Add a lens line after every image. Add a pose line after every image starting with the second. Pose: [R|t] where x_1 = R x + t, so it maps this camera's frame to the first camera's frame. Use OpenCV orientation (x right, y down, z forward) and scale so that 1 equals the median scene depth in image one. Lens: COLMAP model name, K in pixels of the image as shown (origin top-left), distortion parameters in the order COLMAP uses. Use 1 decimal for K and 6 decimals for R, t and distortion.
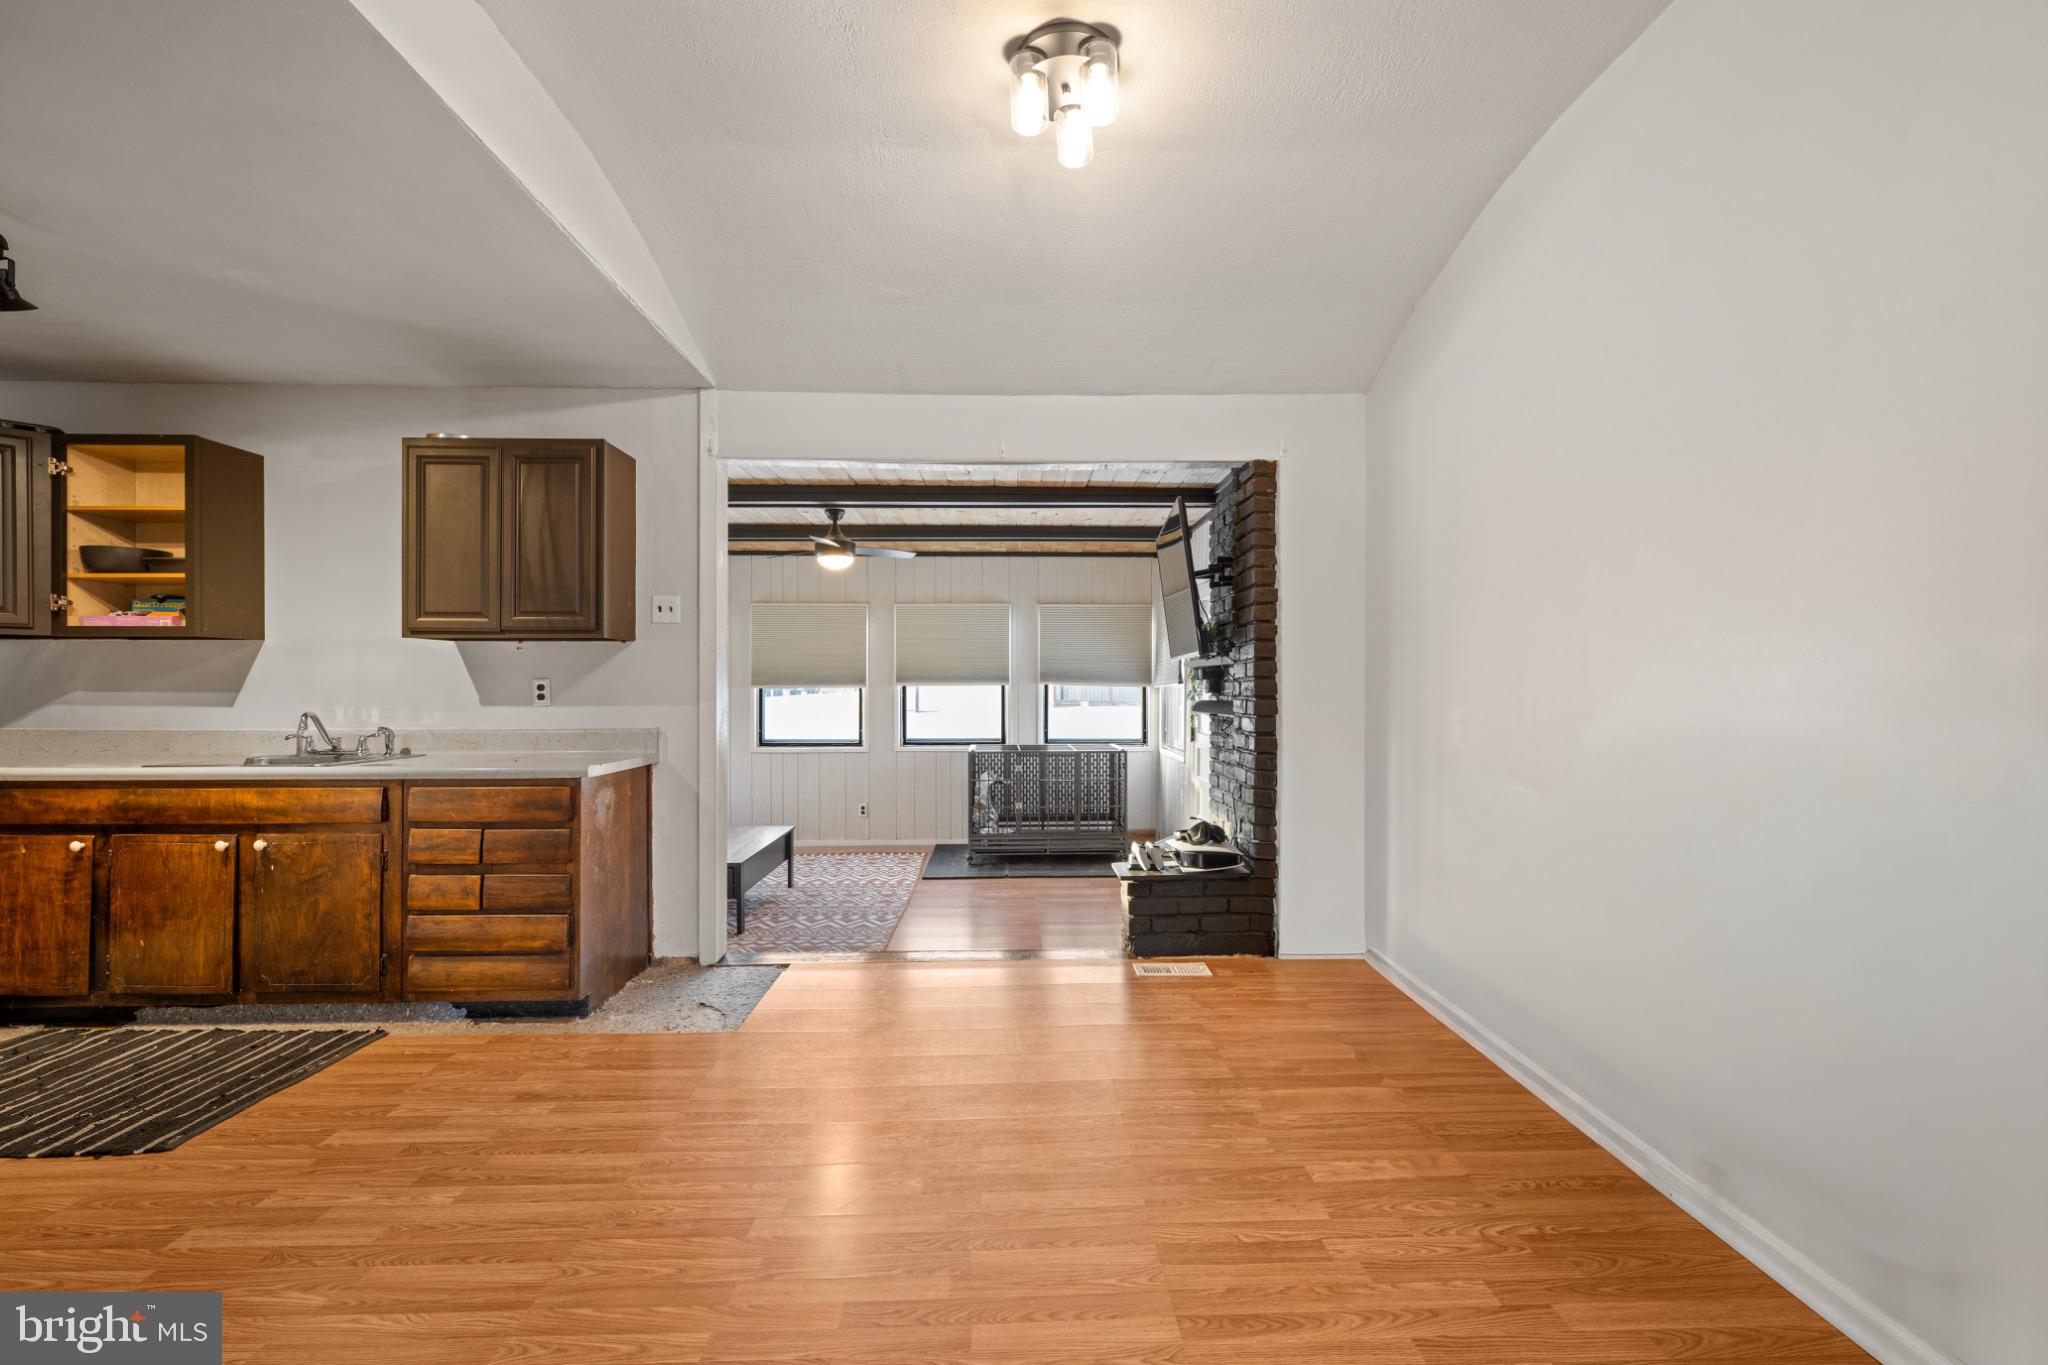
lens RADIAL K [[858.8, 0, 1031.3], [0, 858.8, 683.1], [0, 0, 1]] dist [0.000745, -0.000299]
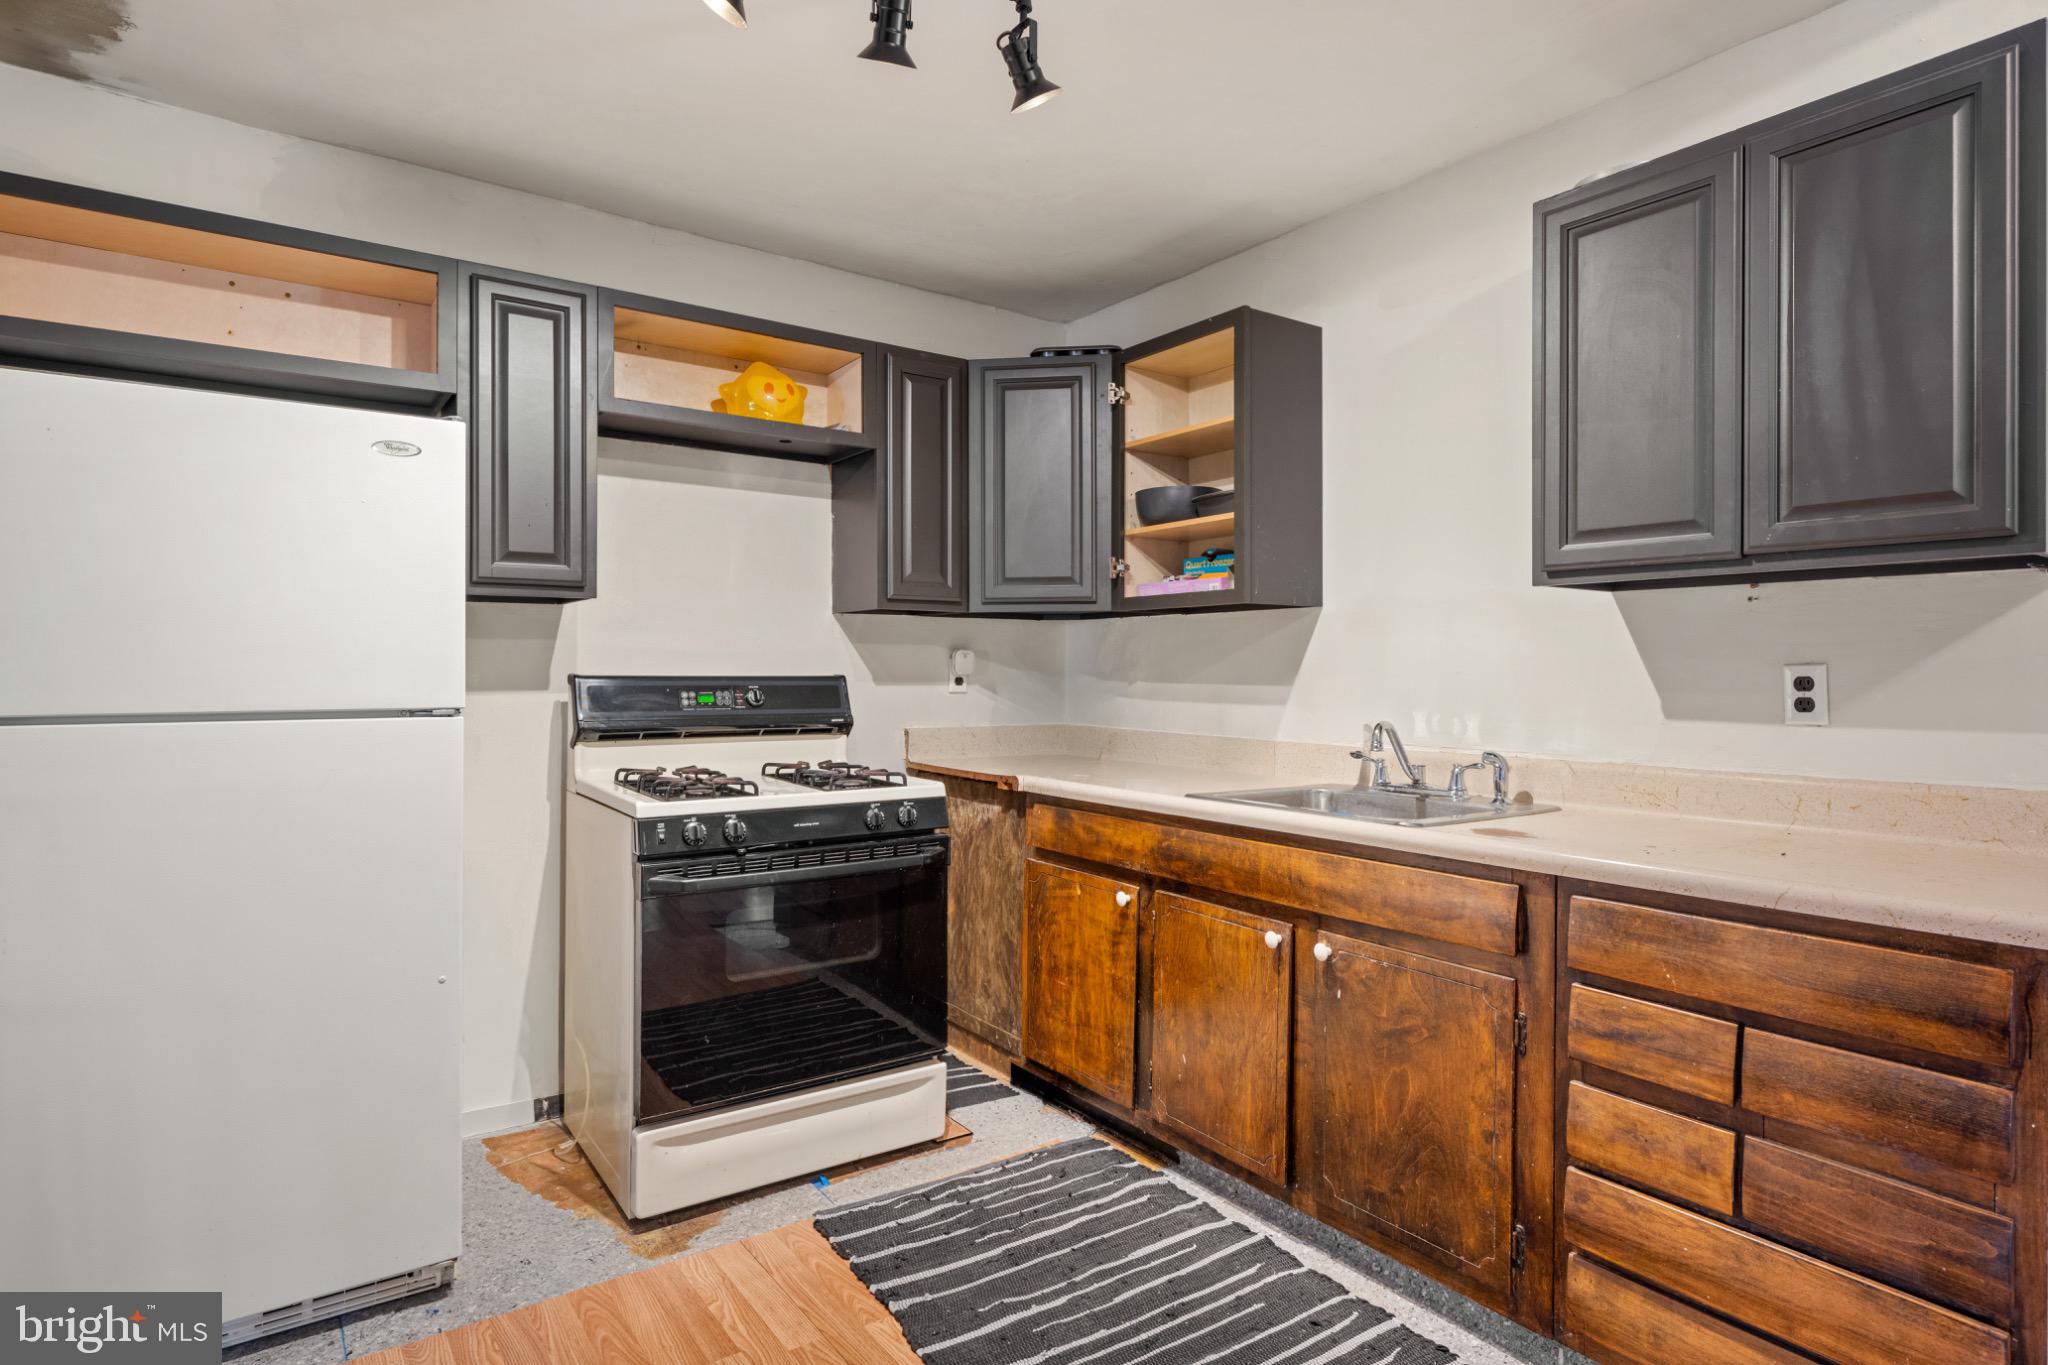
lens RADIAL K [[1097.2, 0, 1024.1], [0, 1097.2, 662.3], [0, 0, 1]] dist [0.000491, 0.000029]
pose [[0.558423, -0.003488, -0.829549, -0.353930], [-0.003223, 0.999974, -0.006374, -0.001403], [0.829550, 0.006233, 0.558398, 0.374435]]
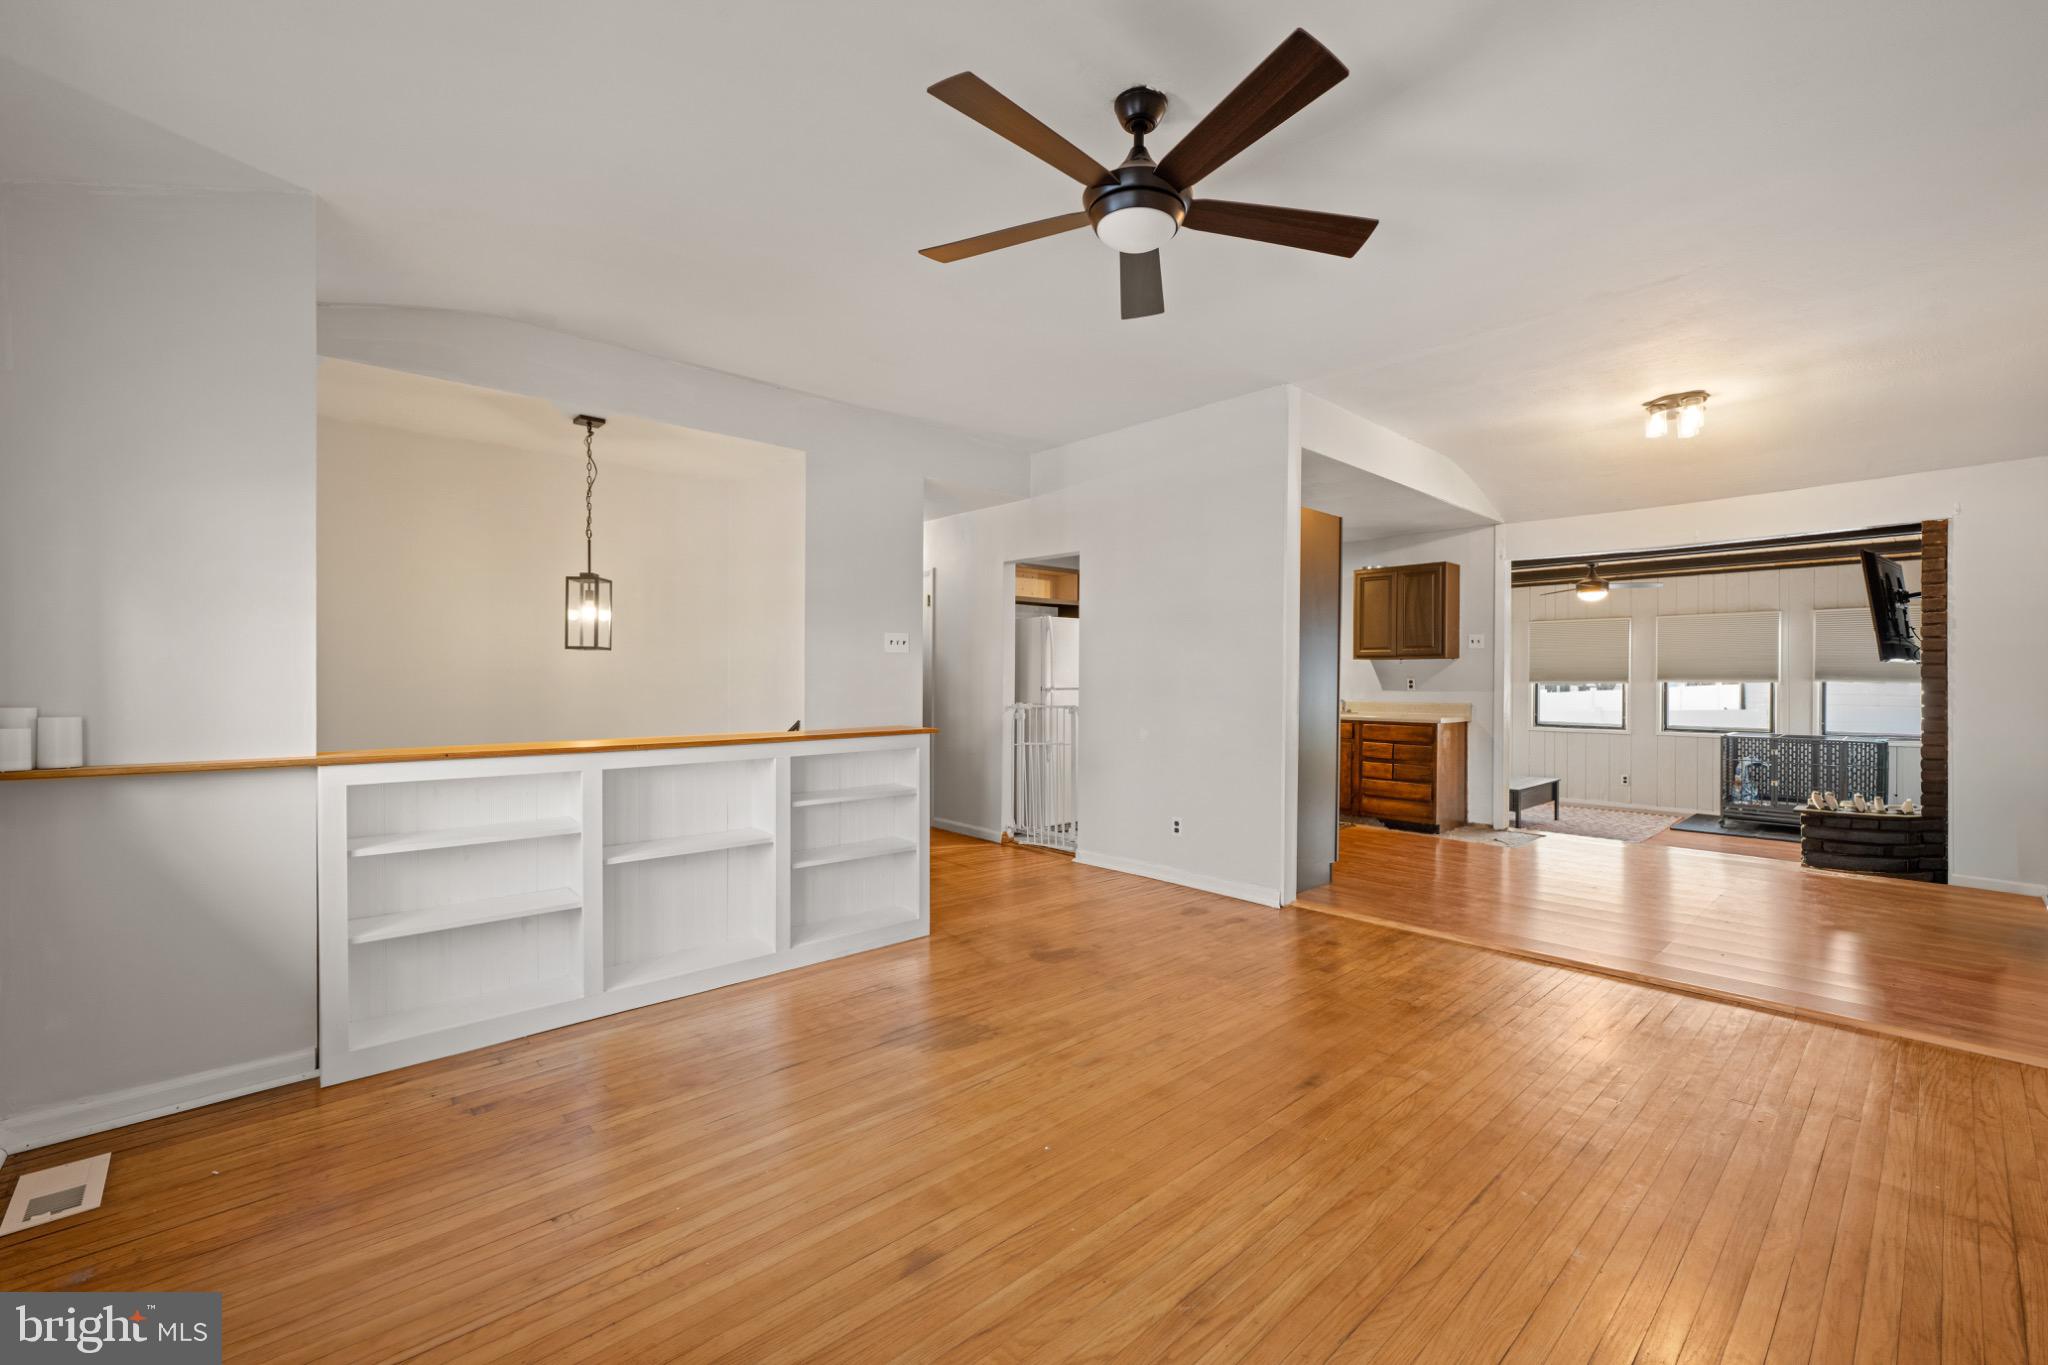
lens RADIAL K [[858.8, 0, 1017.1], [0, 858.8, 679.2], [0, 0, 1]] dist [0.000745, -0.000299]
pose [[0.653043, 0.004920, -0.757305, 0.395885], [-0.003339, 0.999988, 0.003617, -0.005743], [0.757313, 0.000166, 0.653052, -1.133509]]
